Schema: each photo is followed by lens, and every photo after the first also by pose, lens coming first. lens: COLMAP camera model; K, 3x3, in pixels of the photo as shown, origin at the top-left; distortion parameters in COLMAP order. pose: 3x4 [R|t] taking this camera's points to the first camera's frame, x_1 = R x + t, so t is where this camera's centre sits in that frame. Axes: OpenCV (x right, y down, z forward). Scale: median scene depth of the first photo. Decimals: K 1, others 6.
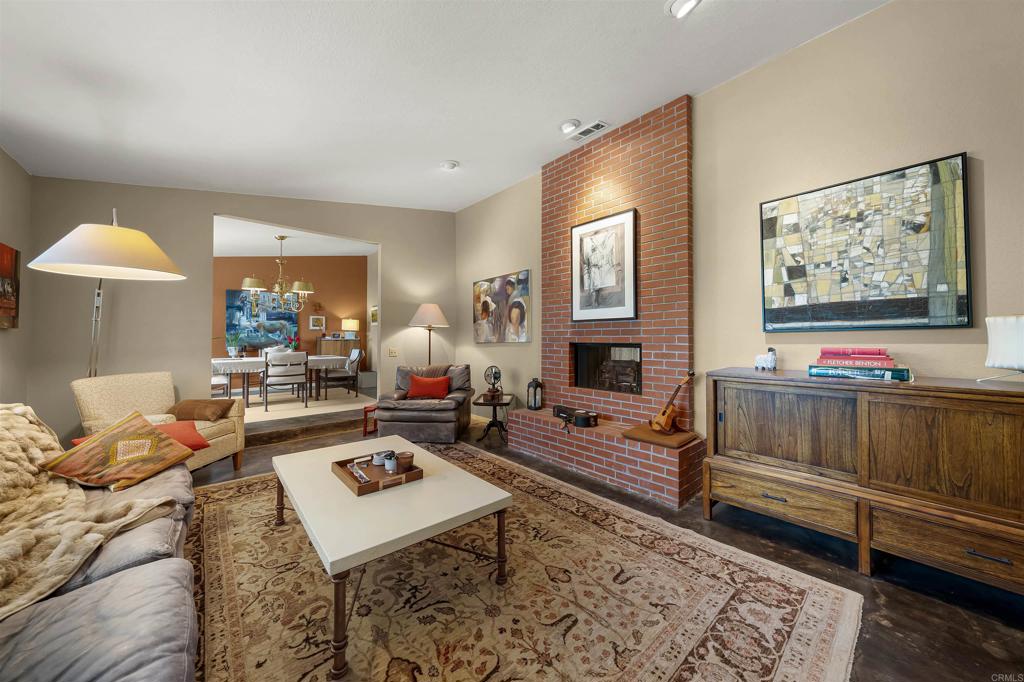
lens RADIAL K [[350.7, 0, 513.6], [0, 350.7, 334.8], [0, 0, 1]] dist [-0.002467, -0.000095]
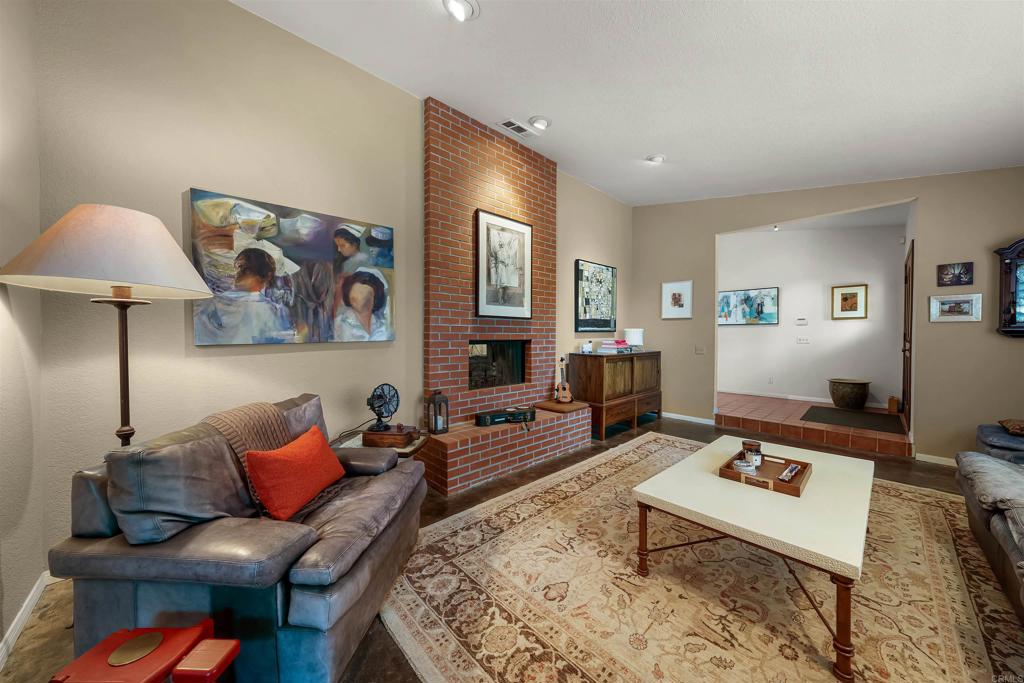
lens RADIAL K [[350.7, 0, 515.1], [0, 350.7, 341.5], [0, 0, 1]] dist [-0.002467, -0.000095]
pose [[-0.030891, -0.016315, 0.999390, -0.788220], [-0.012567, 0.999794, 0.015933, 0.011328], [-0.999444, -0.012067, -0.031090, 1.019029]]
